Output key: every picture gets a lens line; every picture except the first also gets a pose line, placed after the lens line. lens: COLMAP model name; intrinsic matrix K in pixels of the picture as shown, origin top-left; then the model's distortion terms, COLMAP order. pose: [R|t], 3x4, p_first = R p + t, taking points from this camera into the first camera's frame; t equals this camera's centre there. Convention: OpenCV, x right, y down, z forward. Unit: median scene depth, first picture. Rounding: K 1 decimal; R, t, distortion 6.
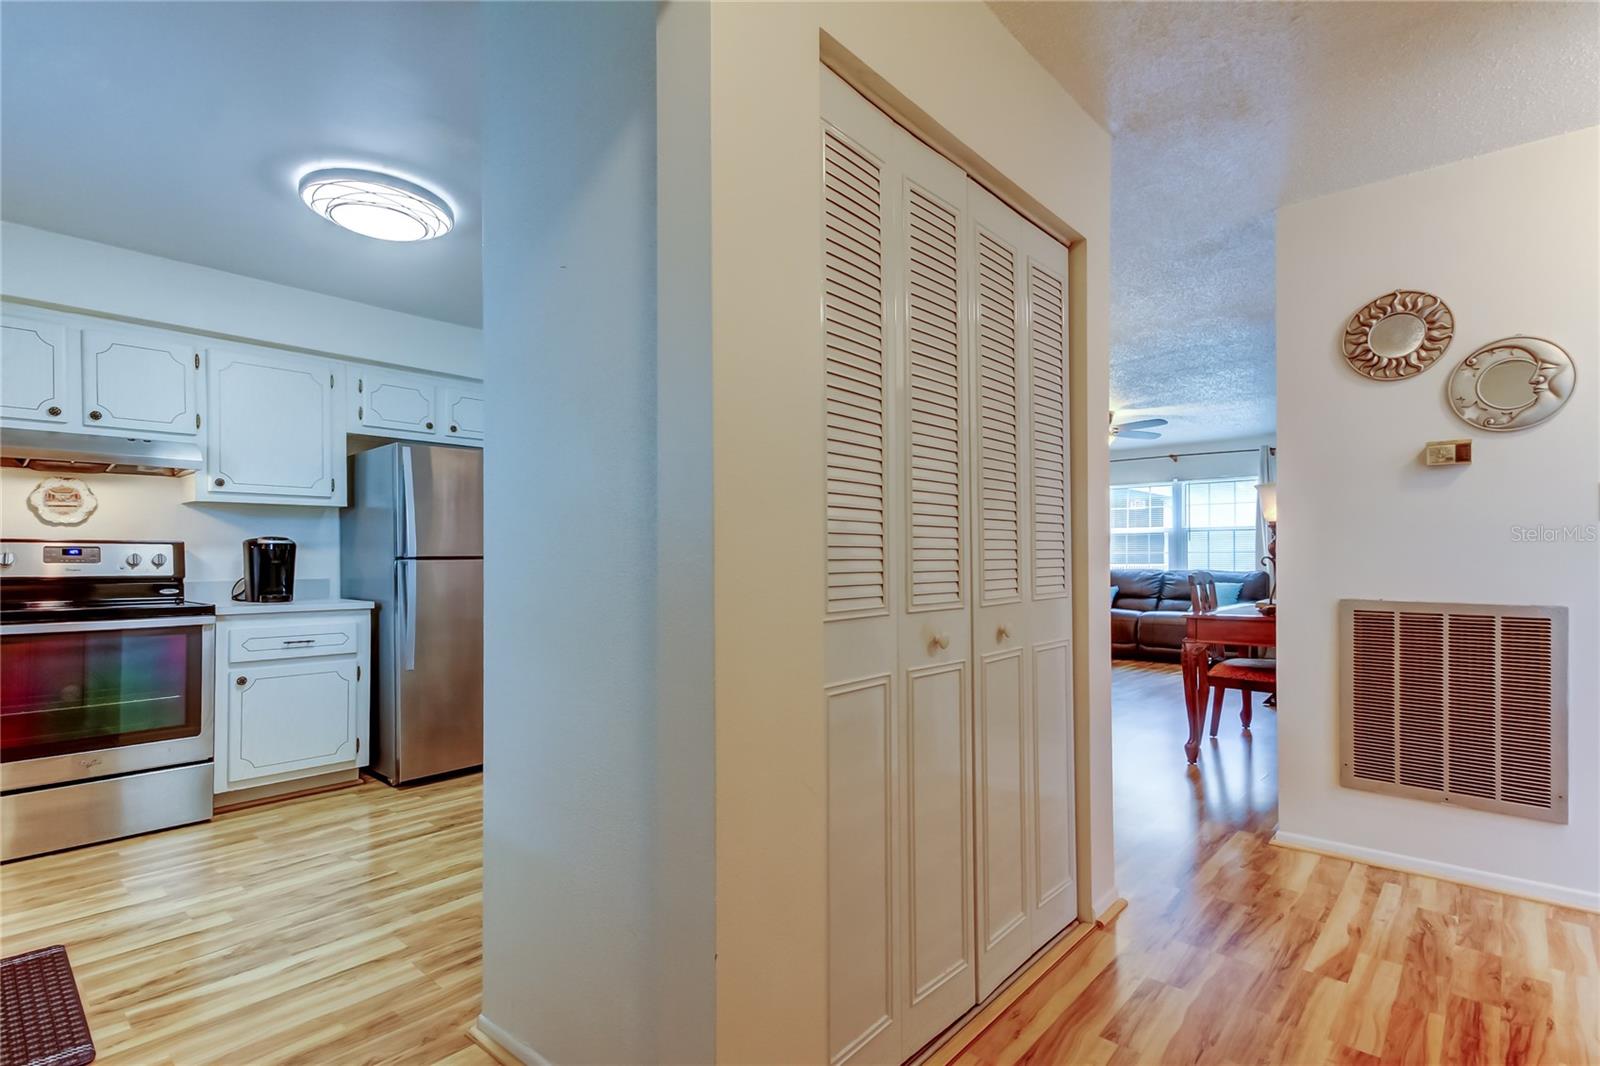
lens RADIAL K [[758.4, 0, 807.8], [0, 758.4, 560.5], [0, 0, 1]] dist [0.026802, -0.005047]
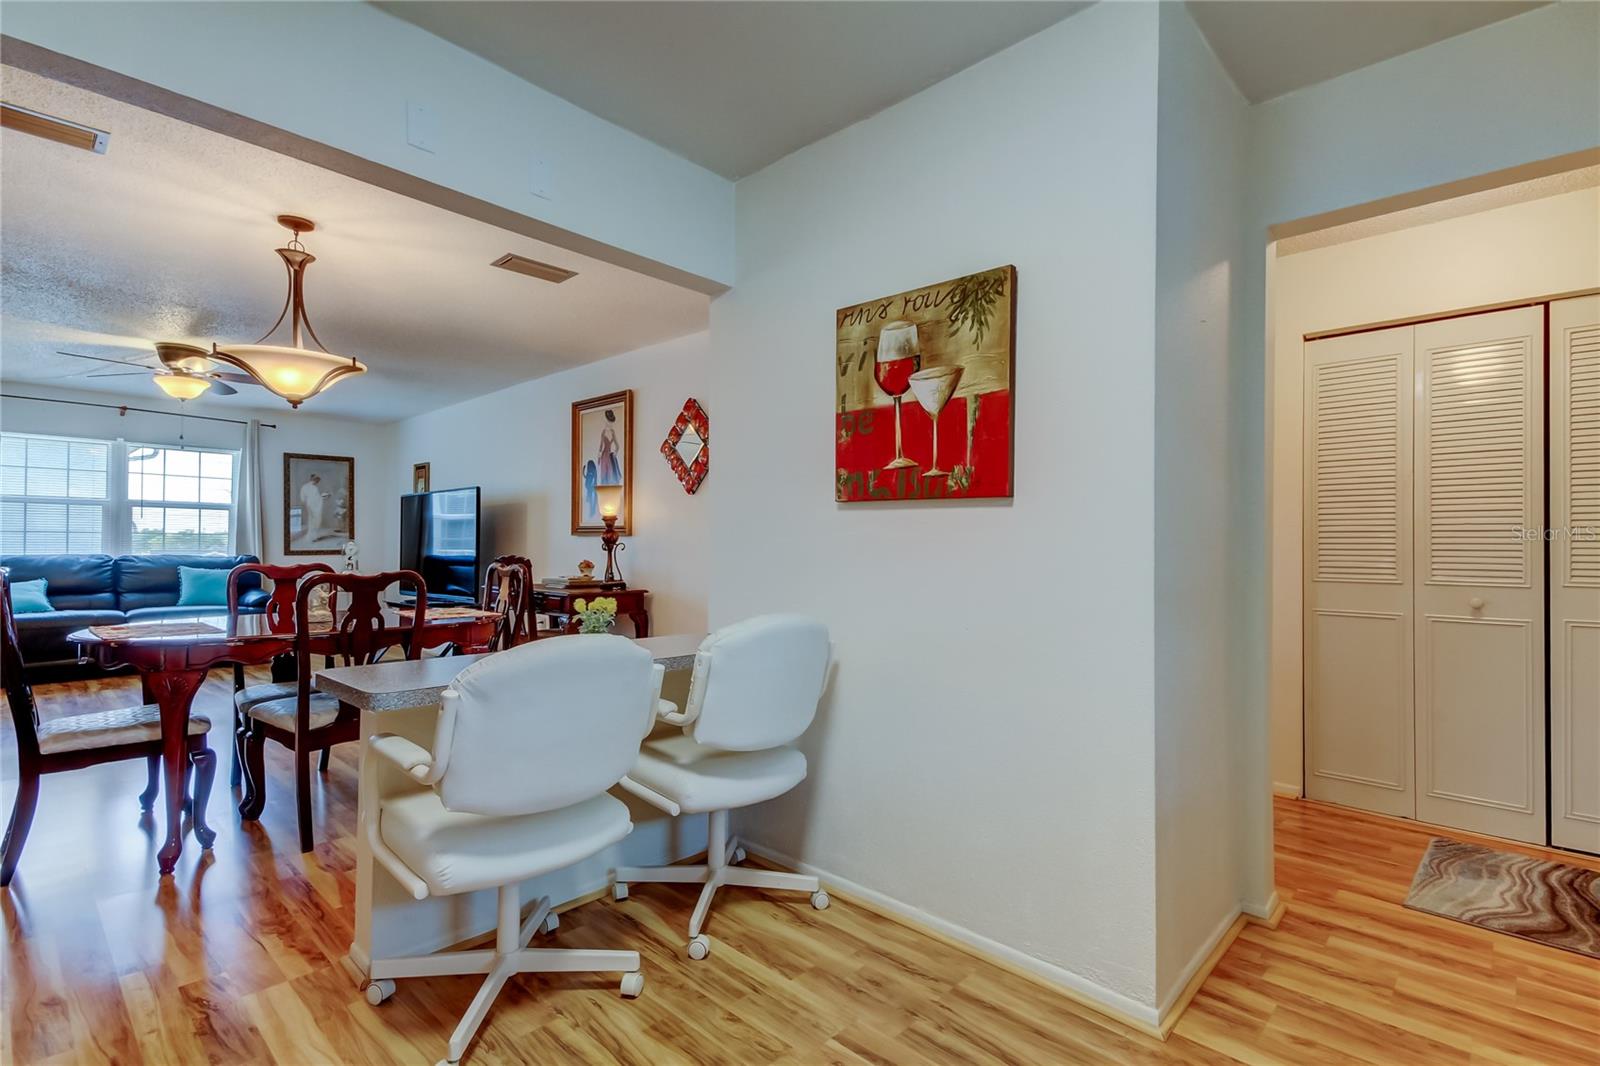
lens RADIAL K [[758.4, 0, 813.1], [0, 758.4, 537.5], [0, 0, 1]] dist [0.026802, -0.005047]
pose [[0.029370, 0.019609, 0.999376, -0.717110], [-0.012286, 0.999739, -0.019255, 0.003517], [-0.999493, -0.011713, 0.029603, 0.699589]]
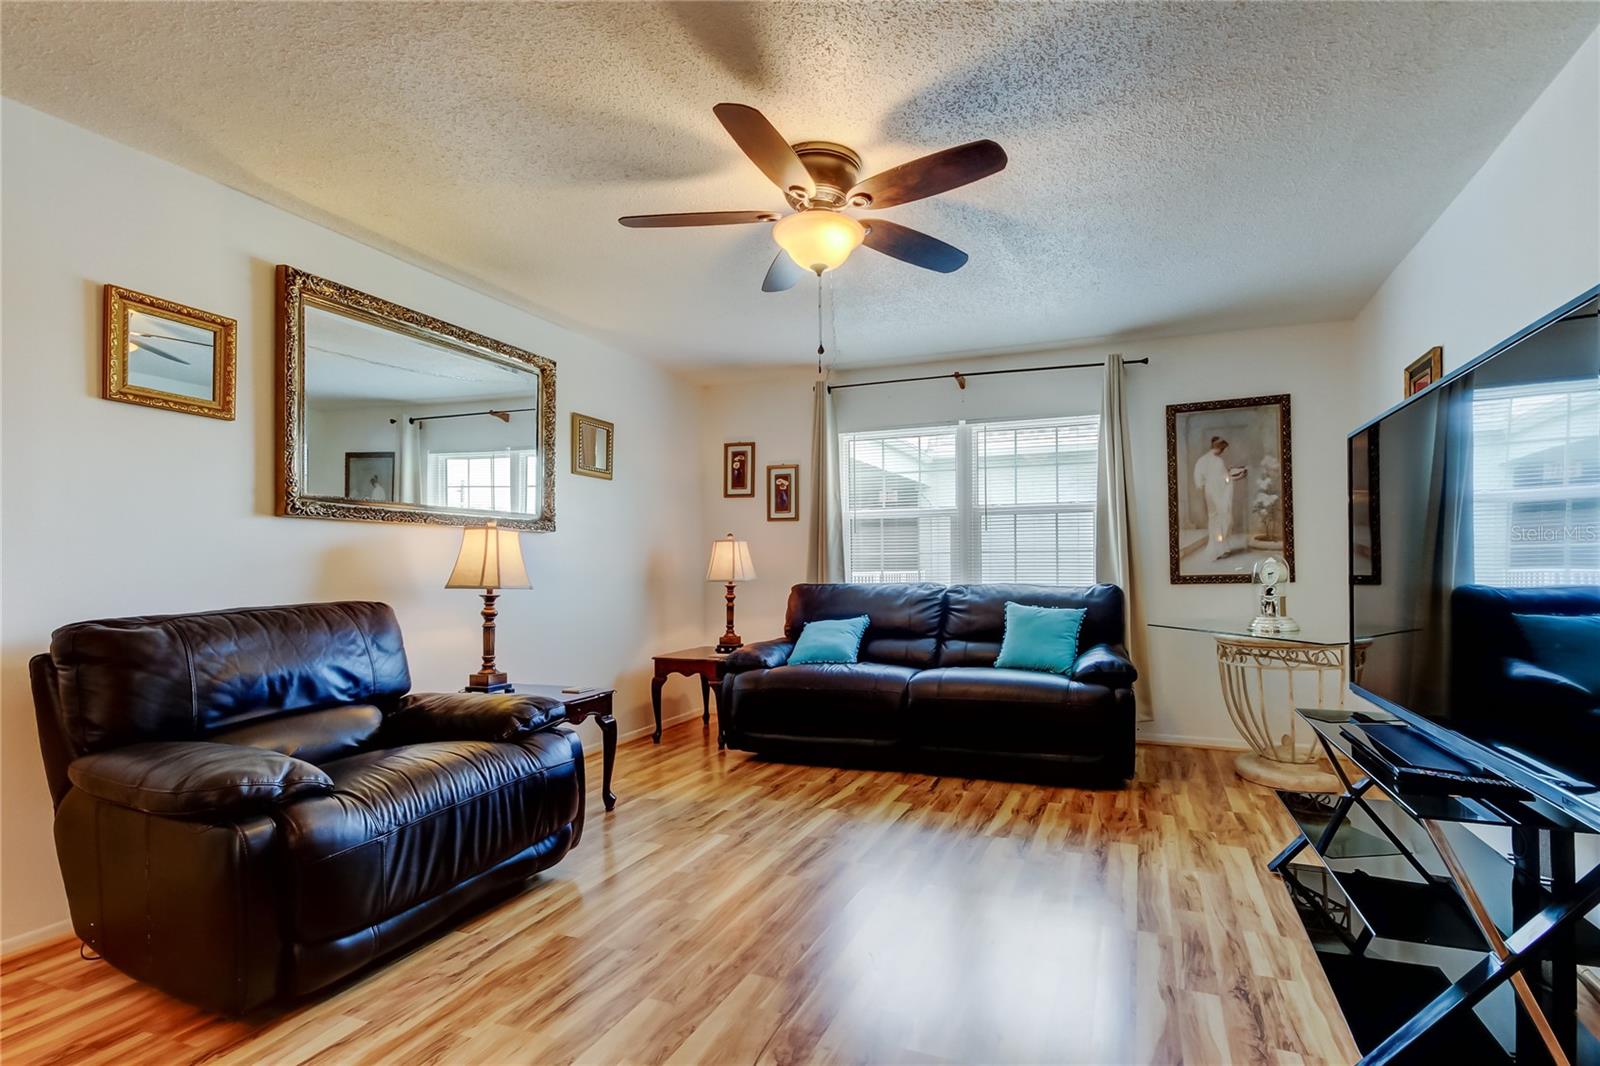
lens RADIAL K [[758.4, 0, 846.6], [0, 758.4, 577.6], [0, 0, 1]] dist [0.026802, -0.005047]
pose [[0.935983, -0.009161, 0.351926, 0.528938], [0.003265, 0.999844, 0.017343, -0.003532], [-0.352030, -0.015084, 0.935867, 1.306243]]
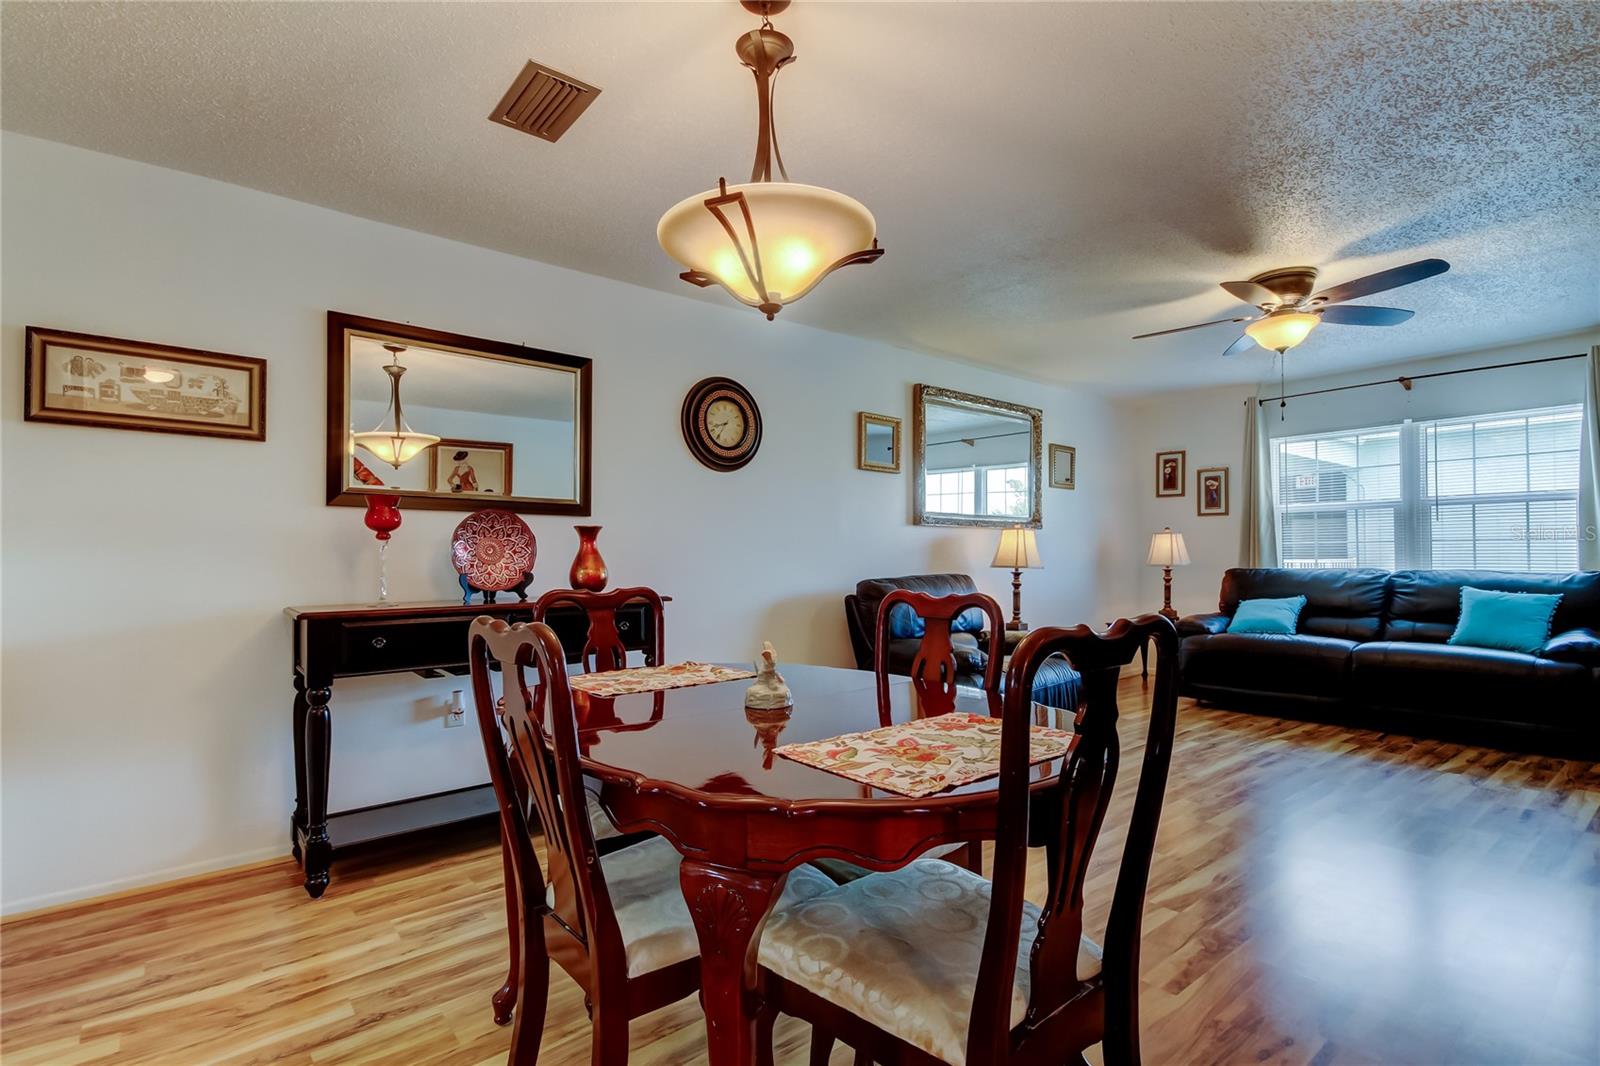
lens RADIAL K [[758.4, 0, 805.2], [0, 758.4, 547.7], [0, 0, 1]] dist [0.026802, -0.005047]
pose [[0.988343, -0.005144, -0.152159, 0.264094], [0.003757, 0.999949, -0.009400, -0.001449], [0.152200, 0.008718, 0.988311, 0.839579]]
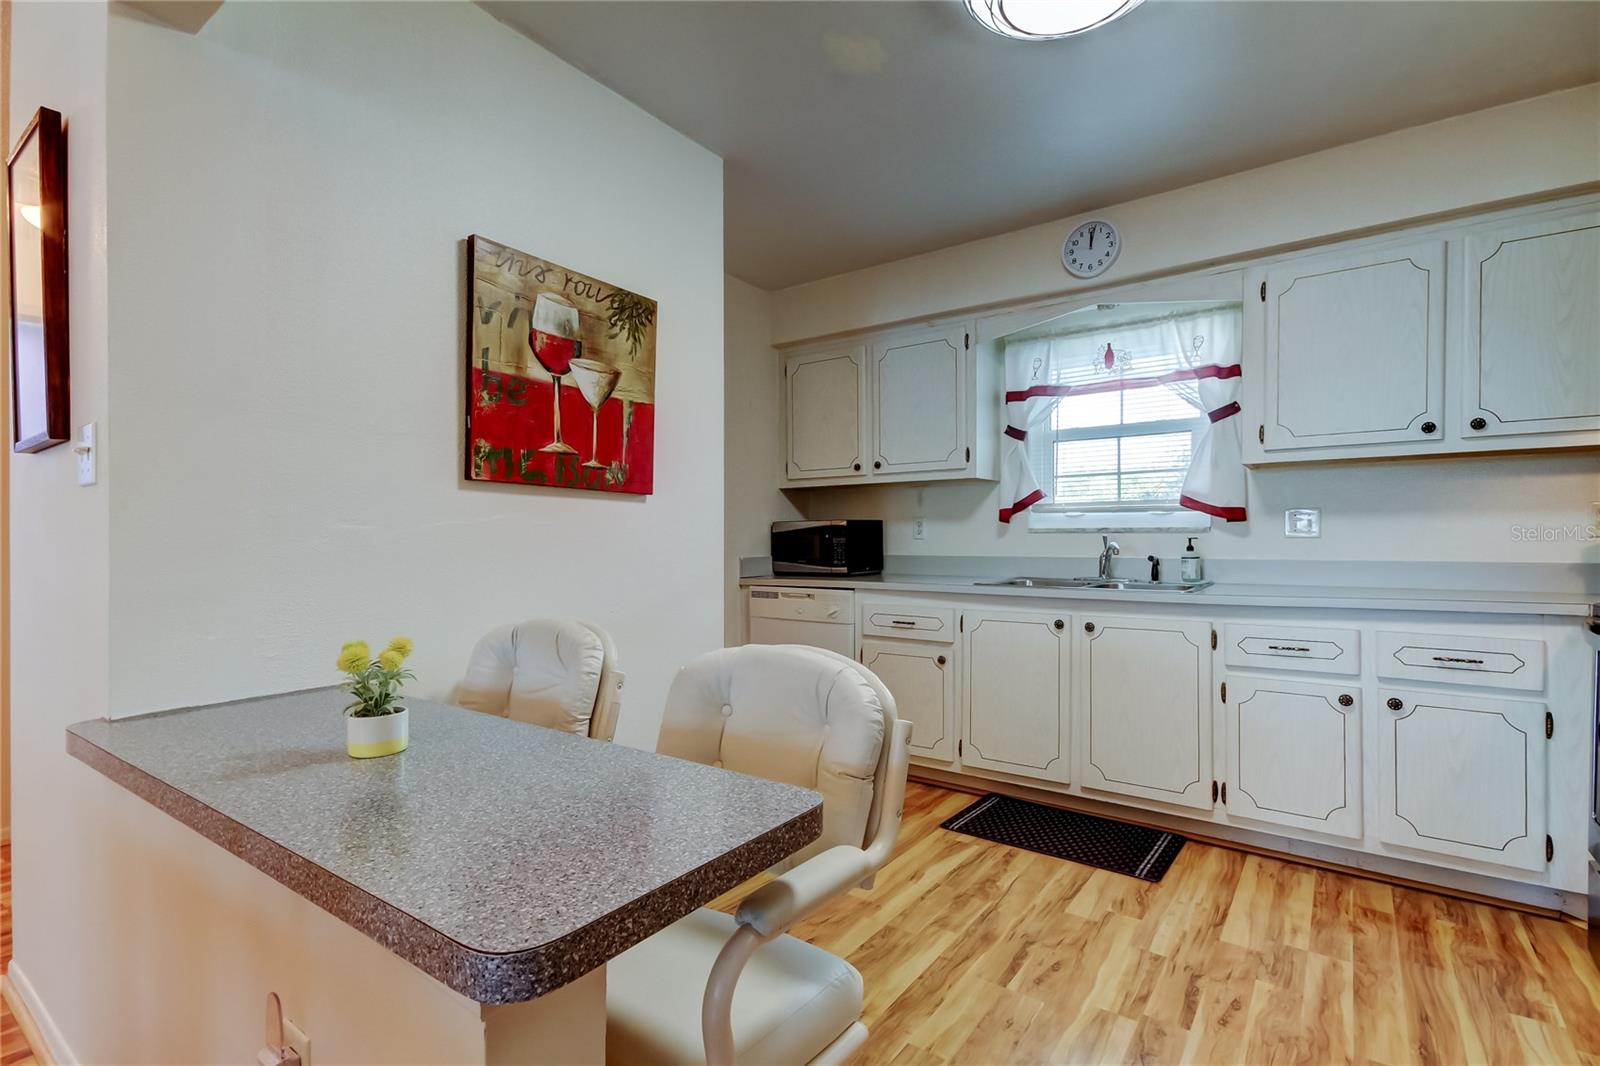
lens RADIAL K [[758.4, 0, 807.2], [0, 758.4, 540.9], [0, 0, 1]] dist [0.026802, -0.005047]
pose [[-0.994796, 0.006046, -0.101706, -0.218507], [0.006311, 0.999977, -0.002285, 0.004027], [0.101689, -0.002915, -0.994812, 1.255553]]
